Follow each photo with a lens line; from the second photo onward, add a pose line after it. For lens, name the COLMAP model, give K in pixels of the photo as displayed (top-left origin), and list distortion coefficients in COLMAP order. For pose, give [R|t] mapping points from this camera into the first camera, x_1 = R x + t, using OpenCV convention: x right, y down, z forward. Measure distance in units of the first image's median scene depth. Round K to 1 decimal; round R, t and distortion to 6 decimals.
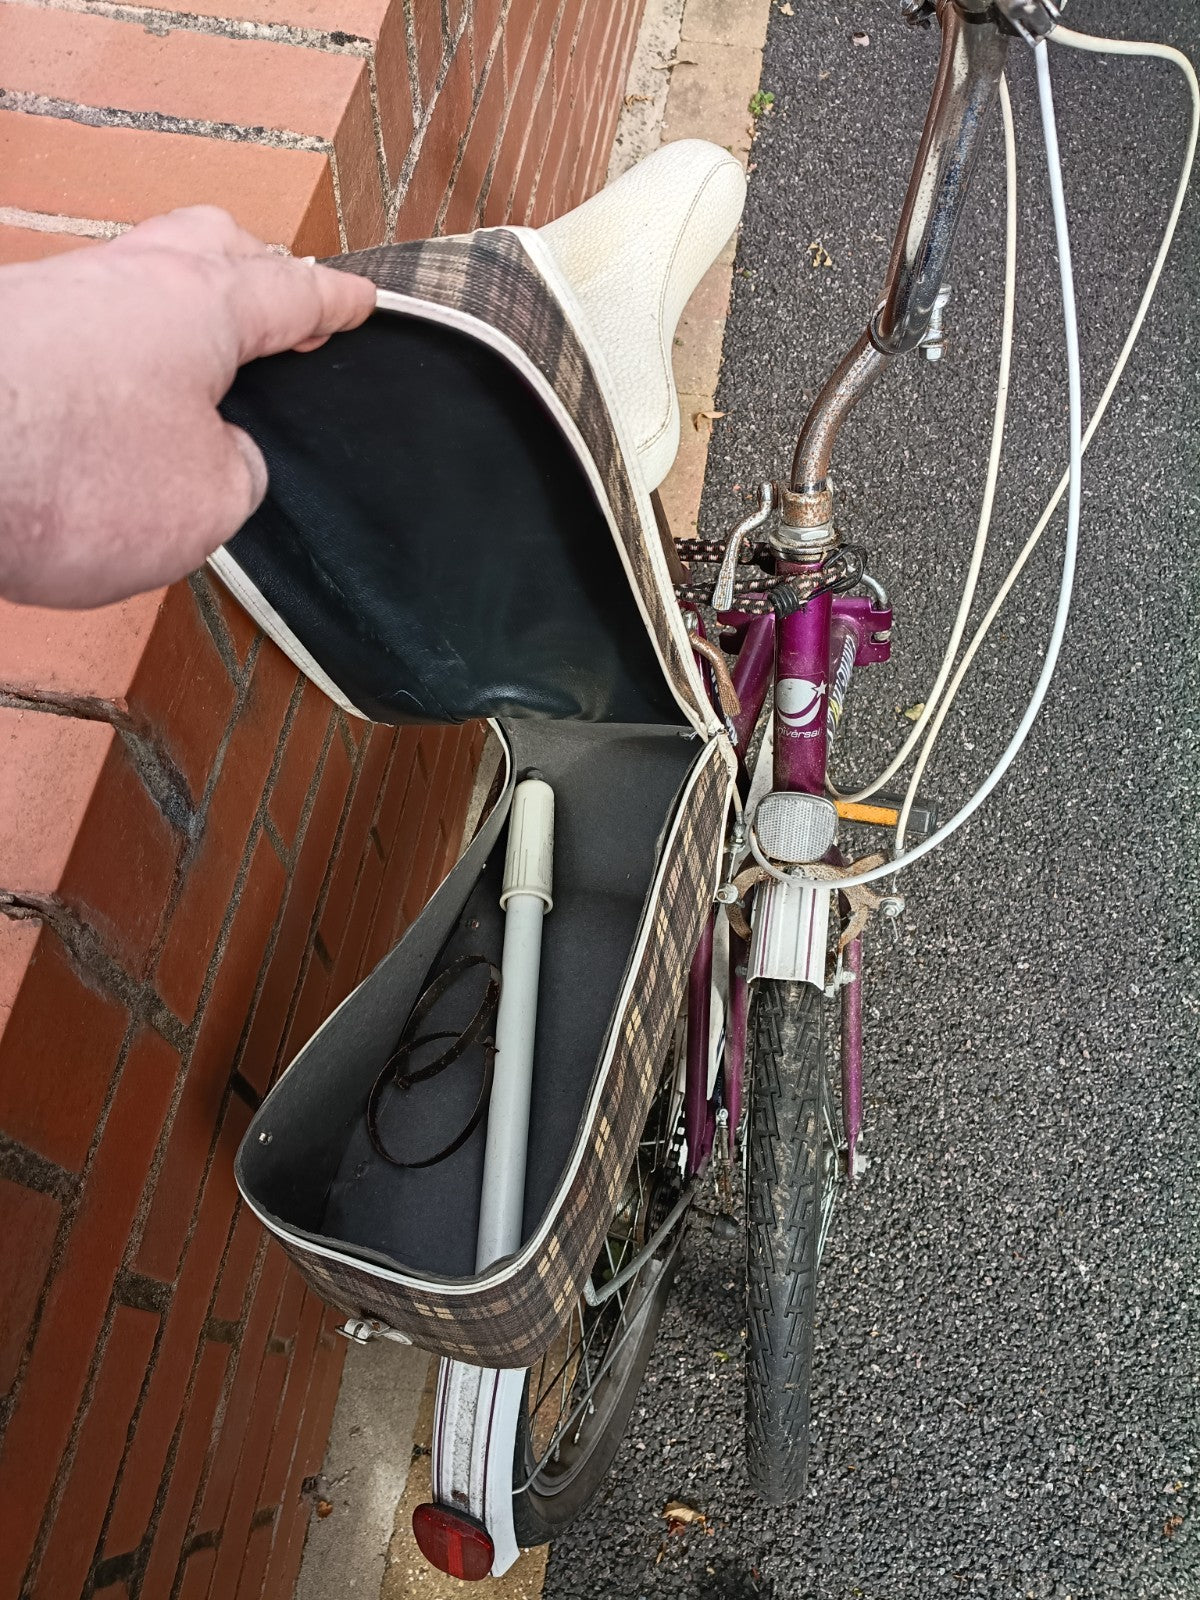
lens RADIAL K [[1227.9, 0, 608.8], [0, 1227.9, 828.4], [0, 0, 1]] dist [0.006798, -0.044150]
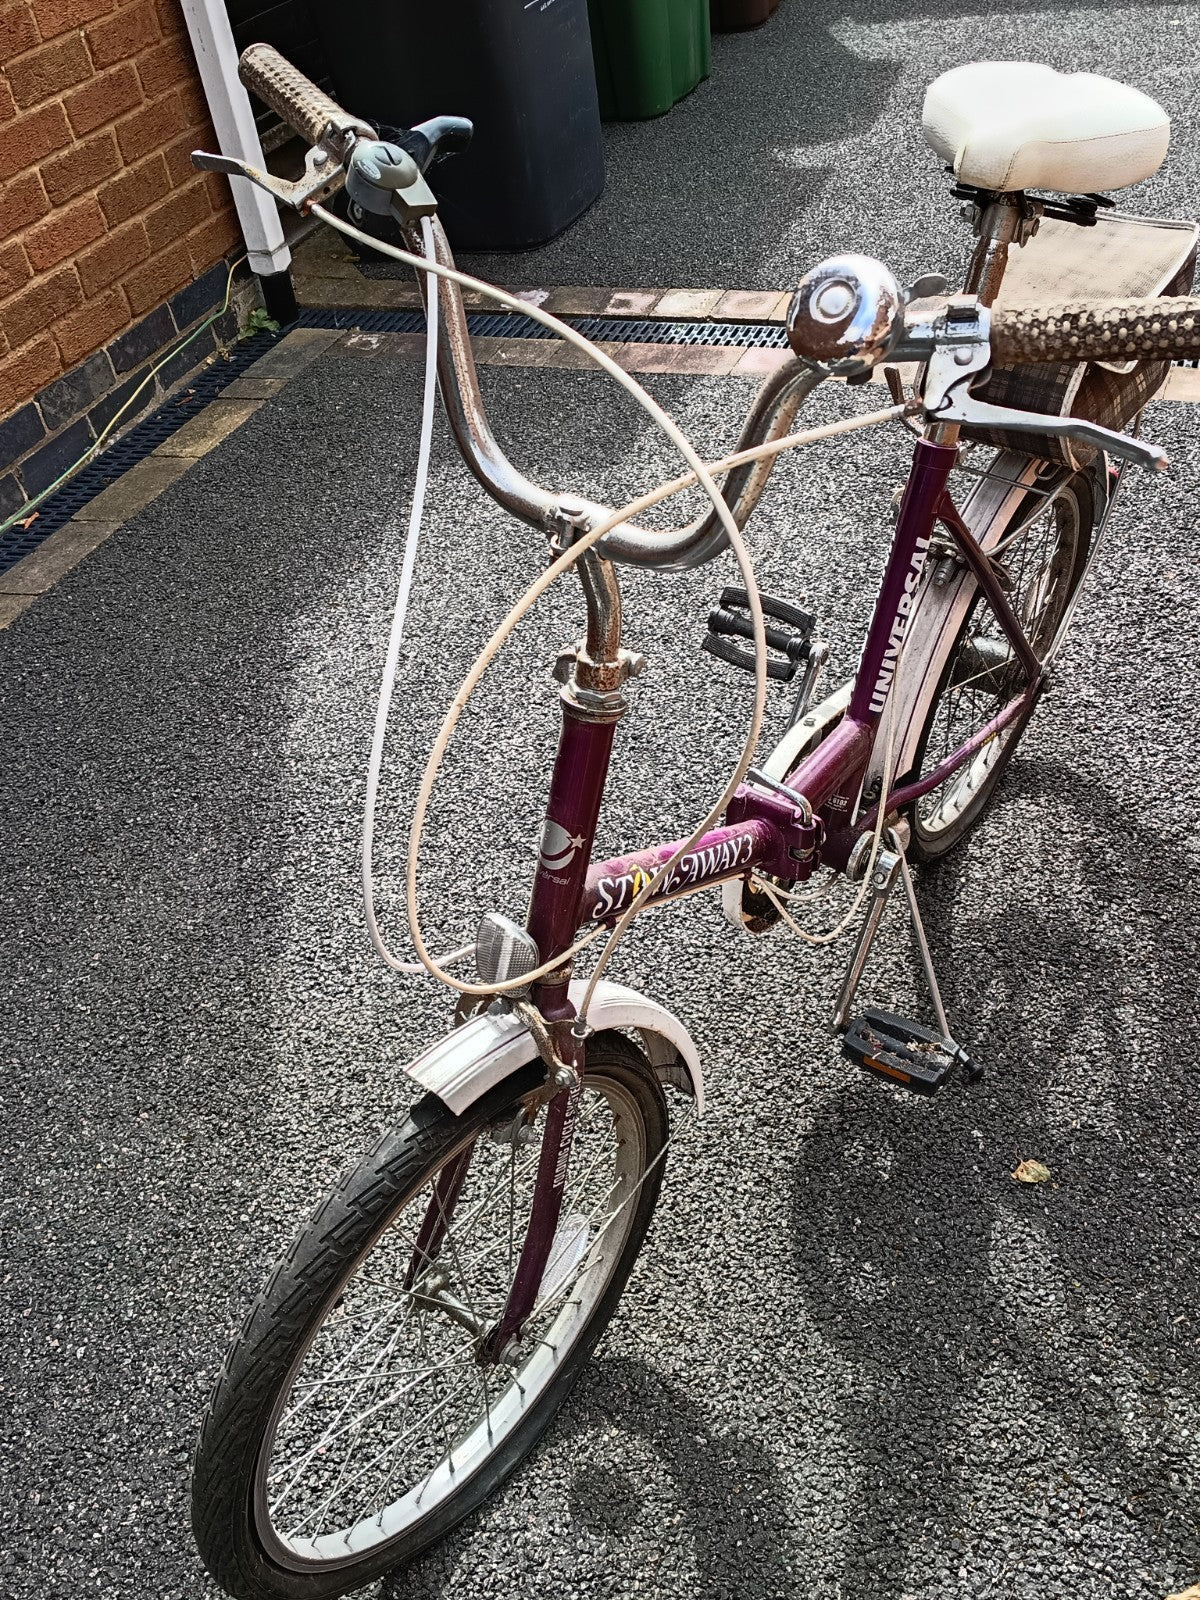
lens RADIAL K [[1514.7, 0, 594.2], [0, 1514.7, 793.4], [0, 0, 1]] dist [0.146599, -0.376102]
pose [[-0.959624, -0.125477, 0.251750, 0.394011], [0.276255, -0.251879, 0.927491, -1.396325], [-0.052968, 0.959590, 0.276373, 0.600959]]
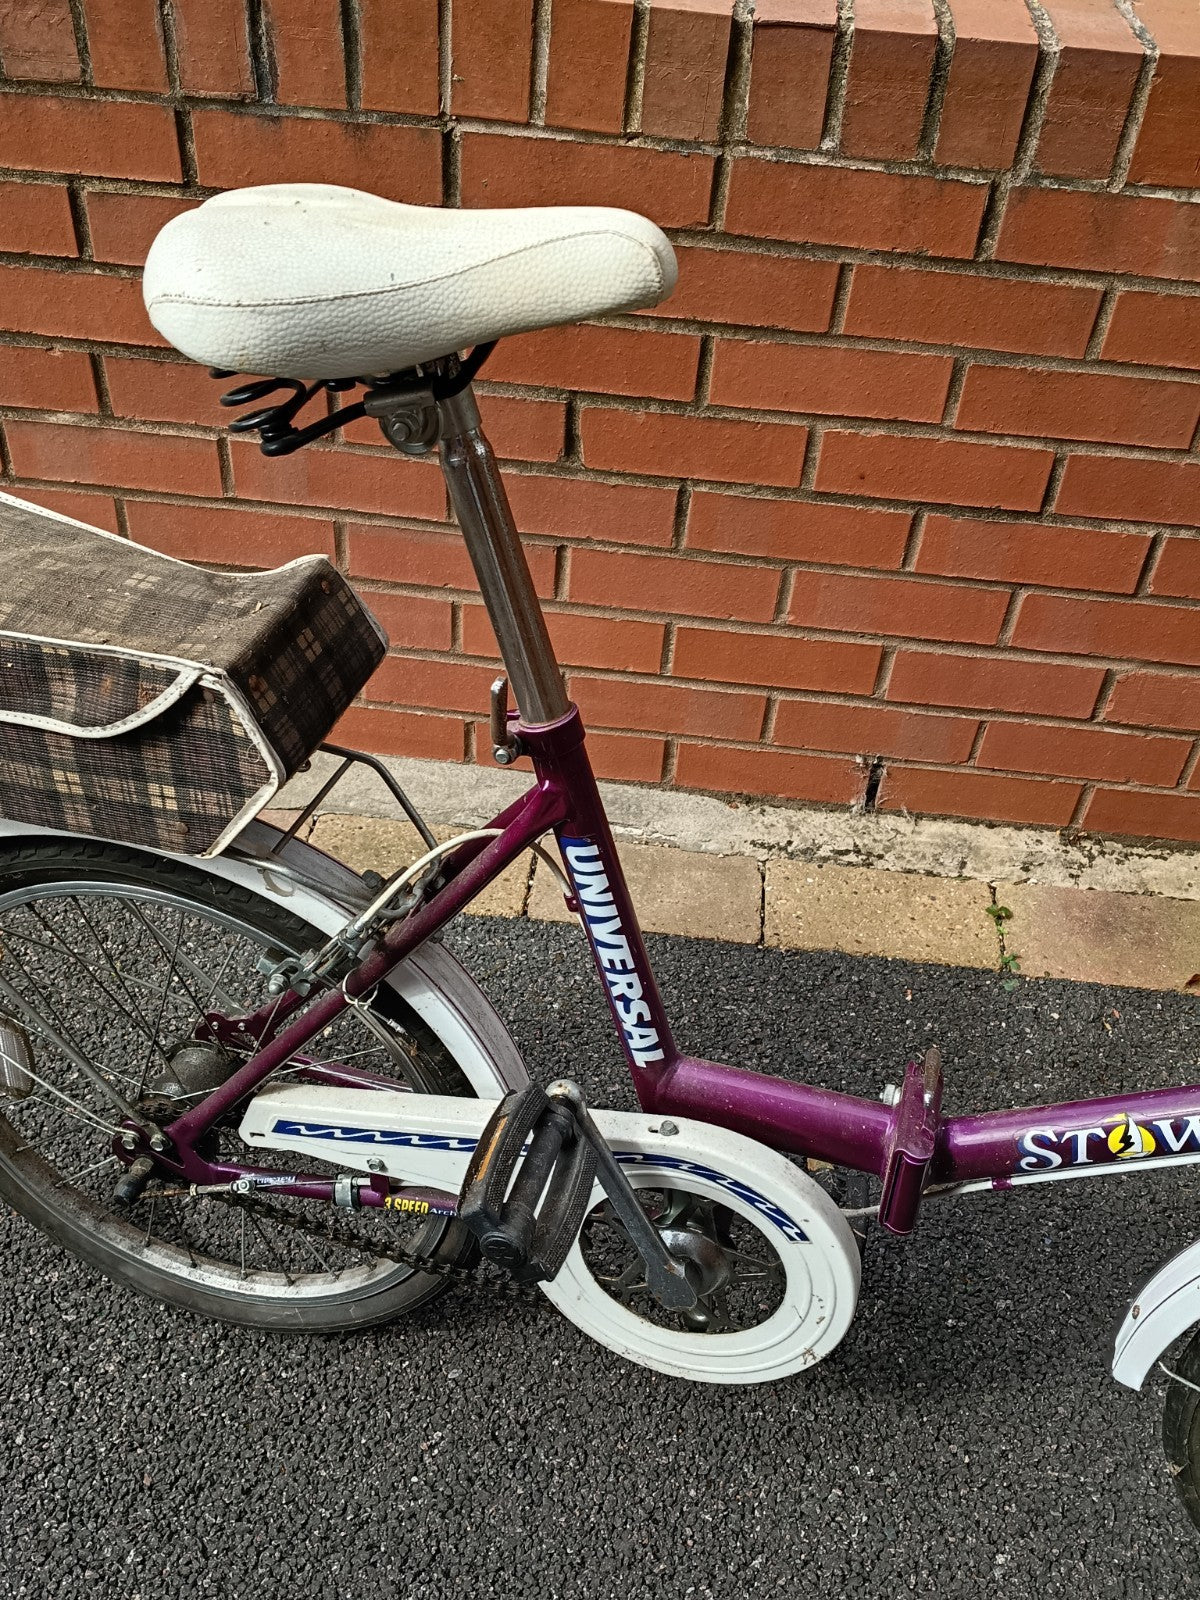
lens RADIAL K [[1524.8, 0, 585.3], [0, 1524.8, 792.3], [0, 0, 1]] dist [0.135773, -0.337722]
pose [[0.046795, 0.619574, -0.783542, 1.125823], [-0.924585, 0.323766, 0.200794, -0.301179], [0.378091, 0.715055, 0.587999, 0.221440]]
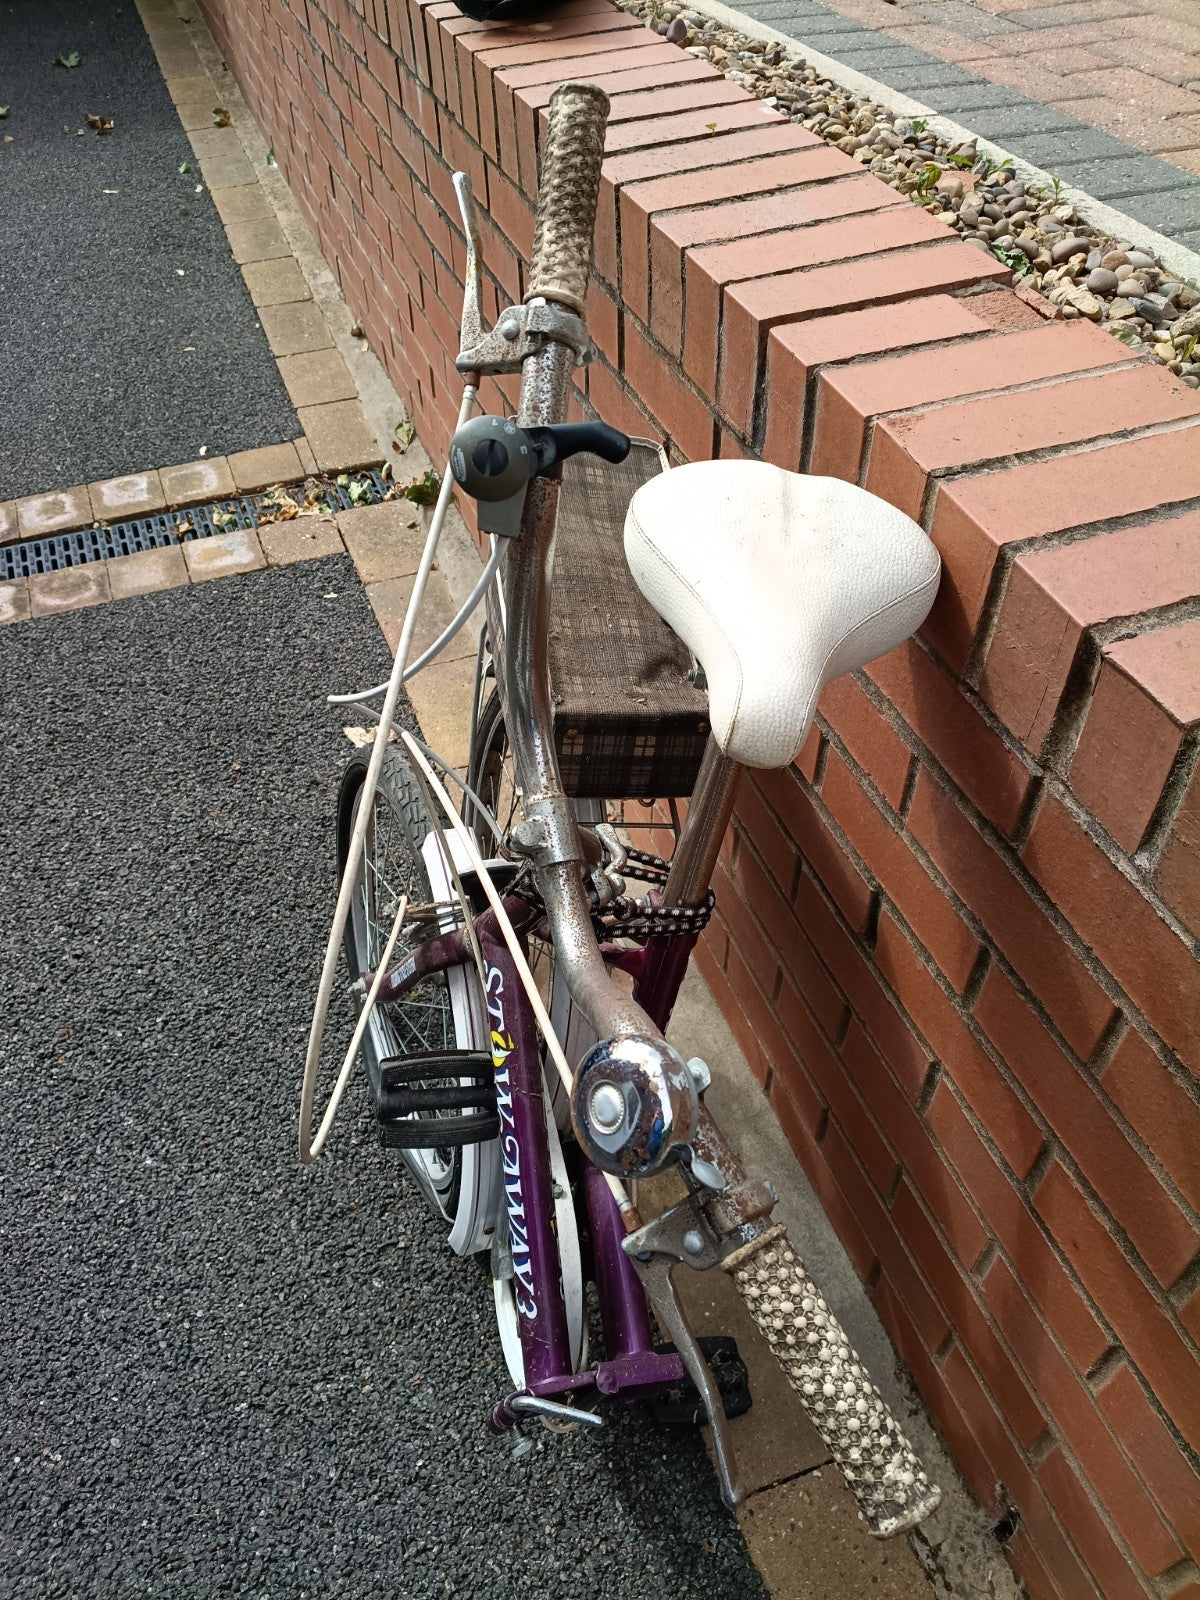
lens RADIAL K [[1203.4, 0, 612.1], [0, 1203.4, 820.2], [0, 0, 1]] dist [-0.003358, -0.032873]
pose [[-0.876179, 0.312834, -0.366668, 0.331742], [-0.452324, -0.270936, 0.849704, -0.763633], [0.166472, 0.910346, 0.378890, 0.356604]]
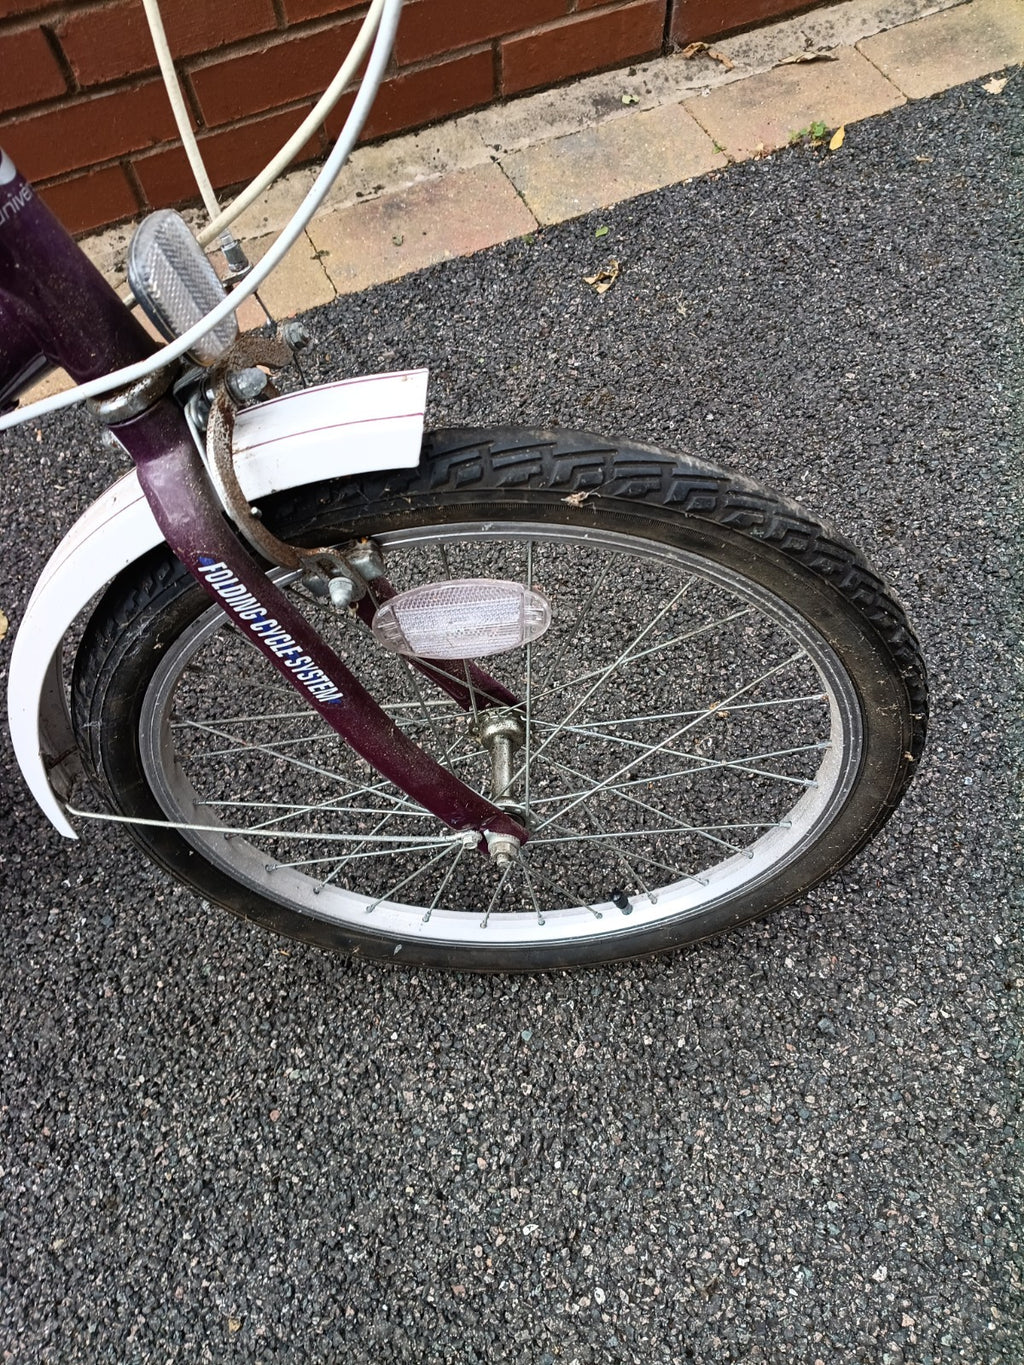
lens RADIAL K [[1015.7, 0, 498.9], [0, 1015.7, 702.9], [0, 0, 1]] dist [-0.022613, -0.003805]
pose [[0.517416, 0.725734, -0.453421, 0.996683], [-0.733250, 0.649167, 0.202301, -0.592372], [0.441163, 0.227797, 0.868034, 0.722766]]
